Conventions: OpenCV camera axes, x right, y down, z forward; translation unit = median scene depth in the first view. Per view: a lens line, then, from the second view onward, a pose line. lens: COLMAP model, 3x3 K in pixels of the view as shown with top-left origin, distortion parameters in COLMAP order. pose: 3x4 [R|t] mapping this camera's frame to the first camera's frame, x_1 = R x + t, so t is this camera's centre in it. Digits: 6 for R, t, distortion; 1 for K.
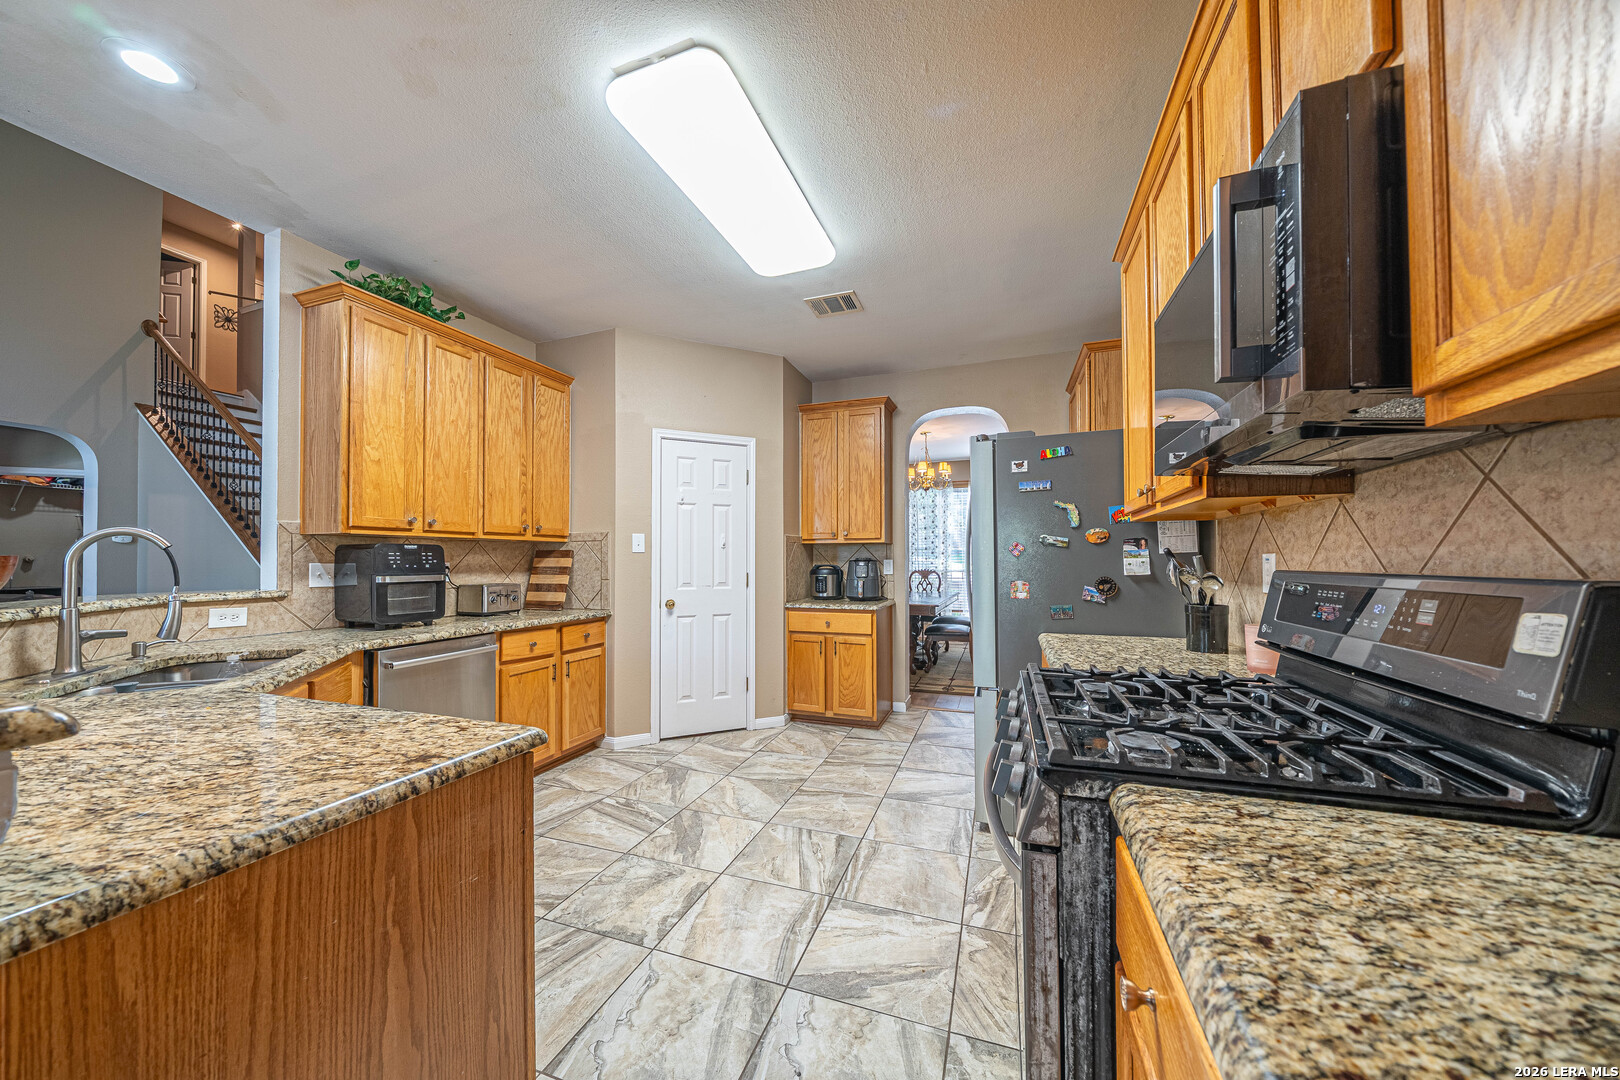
lens RADIAL K [[558.5, 0, 804.3], [0, 558.5, 550.8], [0, 0, 1]] dist [-0.006833, -0.000234]
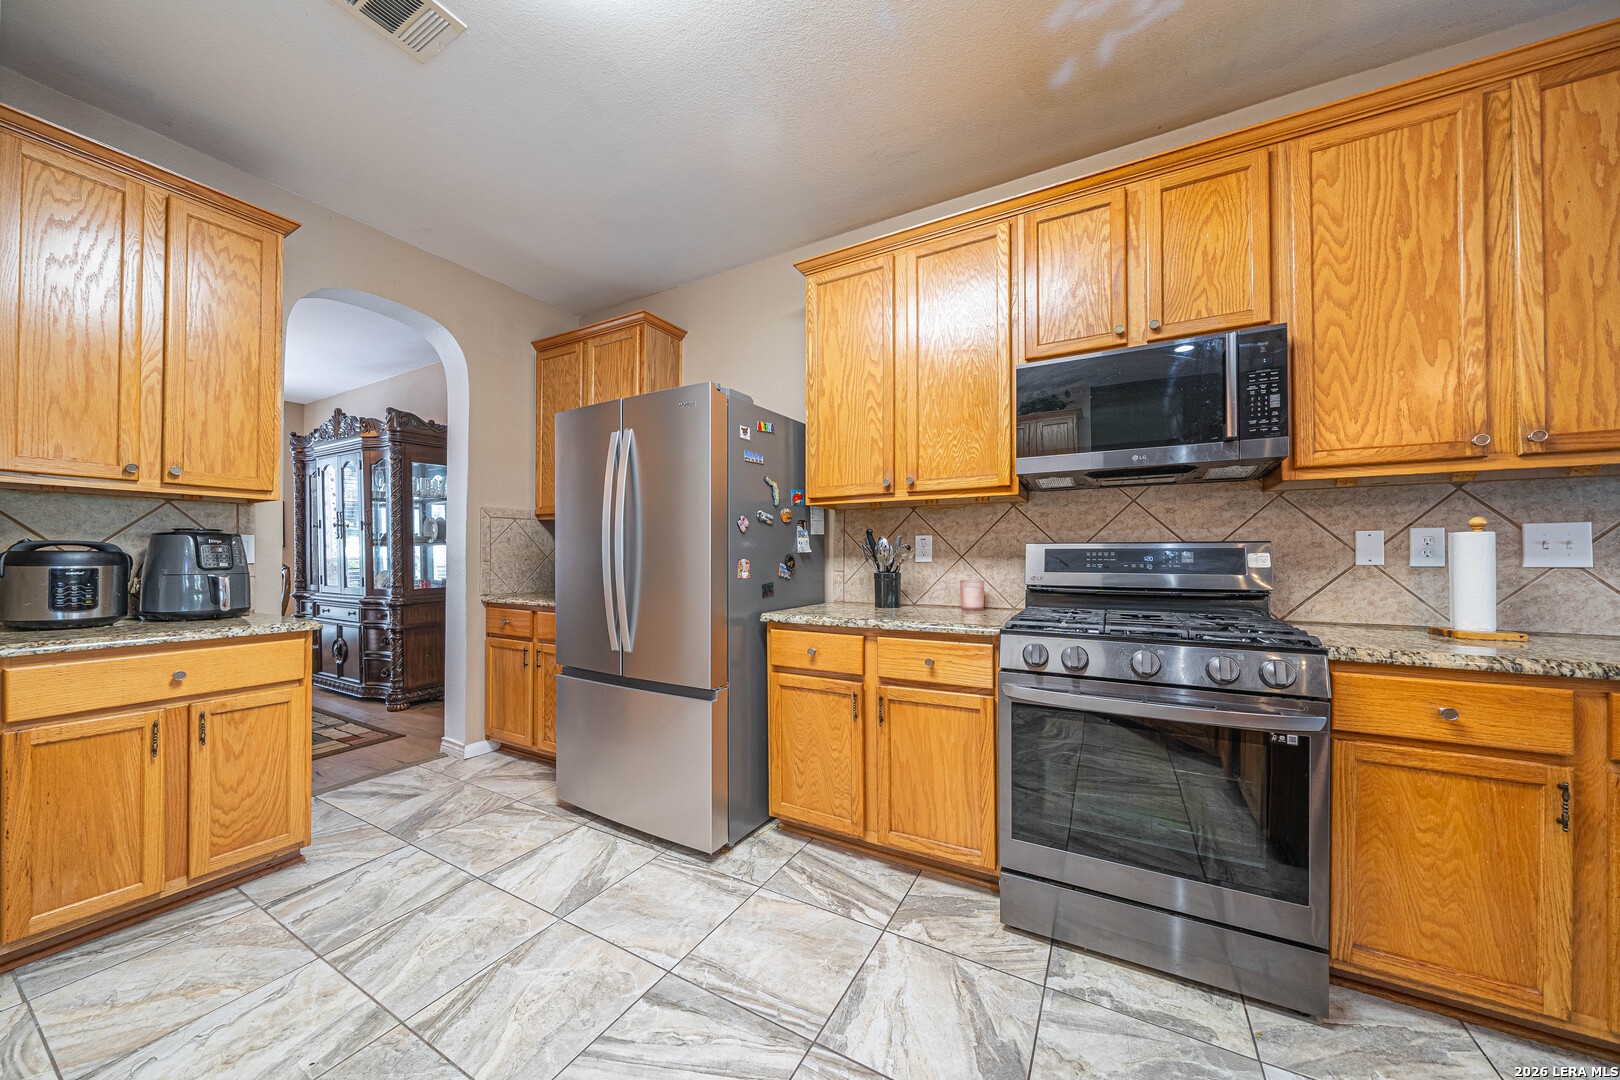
lens RADIAL K [[558.5, 0, 804.8], [0, 558.5, 552.1], [0, 0, 1]] dist [-0.006833, -0.000234]
pose [[0.166133, 0.009009, 0.986062, -0.502836], [-0.019059, 0.999801, -0.005924, 0.047039], [-0.985919, -0.017809, 0.166272, 0.773258]]
